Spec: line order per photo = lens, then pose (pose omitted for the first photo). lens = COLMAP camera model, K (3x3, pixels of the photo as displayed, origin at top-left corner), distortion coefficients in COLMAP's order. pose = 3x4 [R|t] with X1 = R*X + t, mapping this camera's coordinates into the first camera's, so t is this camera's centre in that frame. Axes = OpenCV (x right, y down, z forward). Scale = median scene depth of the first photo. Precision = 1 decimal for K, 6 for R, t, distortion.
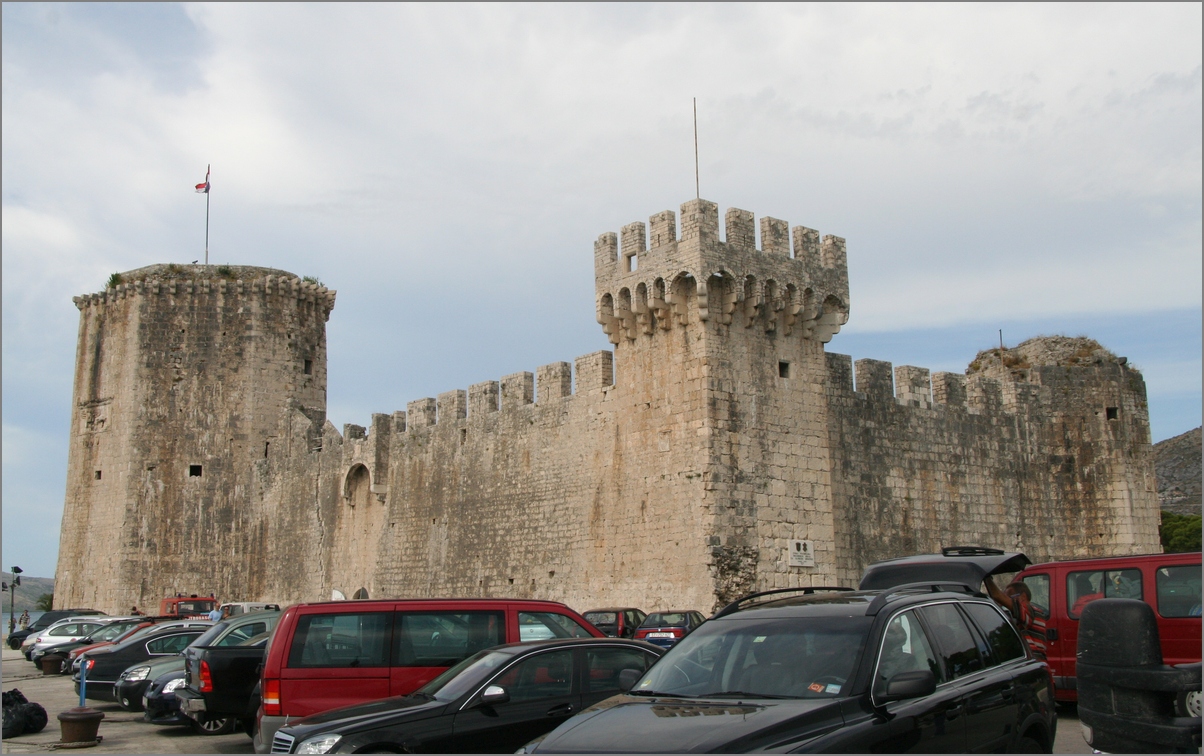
lens RADIAL K [[1287.3, 0, 602.0], [0, 1287.3, 378.0], [0, 0, 1]] dist [-0.074124, 0.054879]
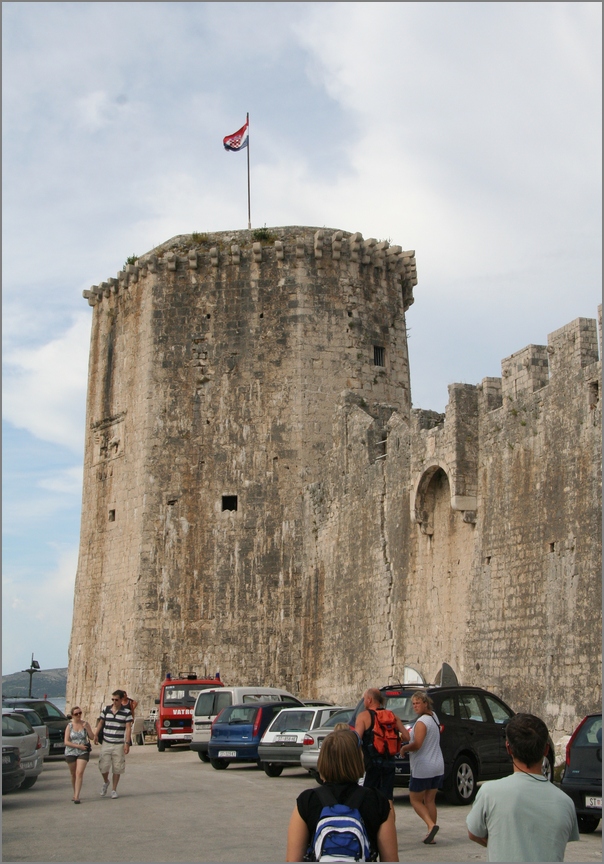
lens RADIAL K [[1201.0, 0, 302.0], [0, 1201.0, 432.0], [0, 0, 1]] dist [0.032866, 0.089107]
pose [[0.929056, -0.065714, -0.364057, -0.033627], [0.051990, 0.997523, -0.047380, 0.076737], [0.366269, 0.025091, 0.930171, 0.437292]]
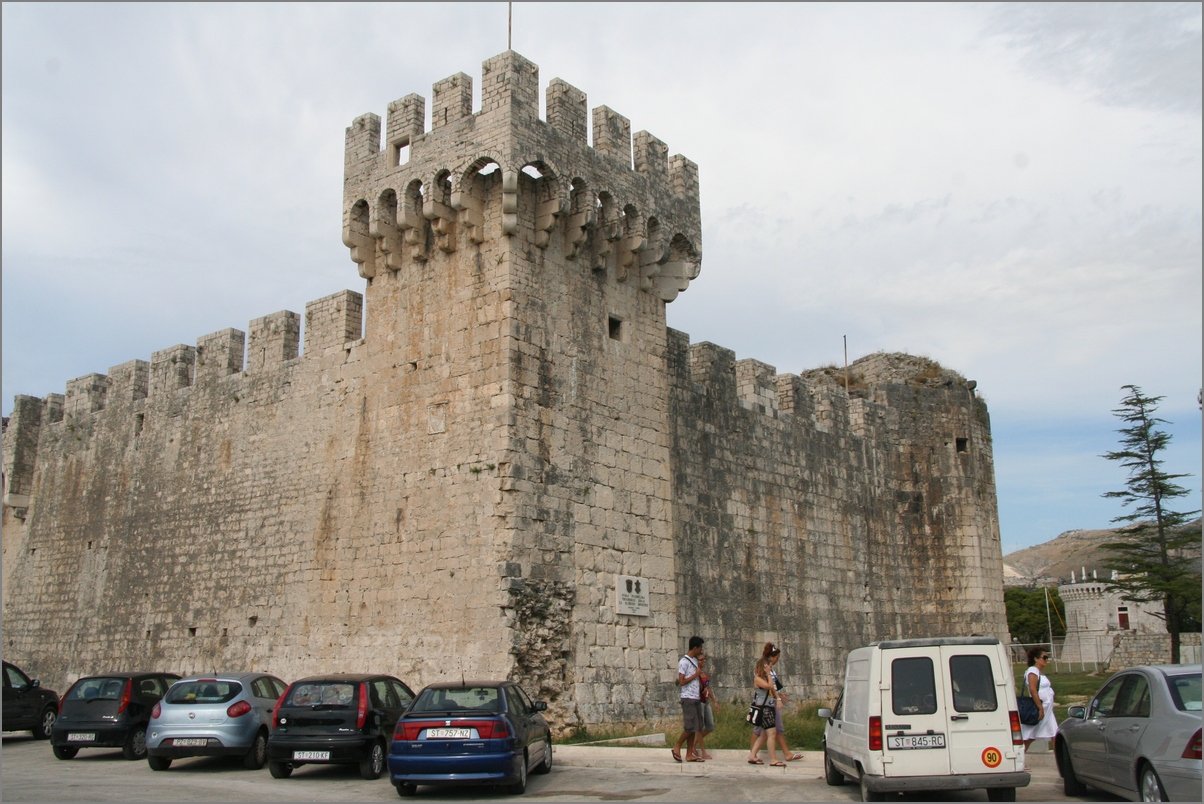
lens RADIAL K [[1137.9, 0, 607.6], [0, 1137.9, 429.5], [0, 0, 1]] dist [-0.158158, 0.209663]
pose [[0.971725, 0.052093, 0.230296, 0.000303], [-0.043473, 0.998157, -0.042350, 0.059970], [-0.232078, 0.031141, 0.972199, 0.335338]]
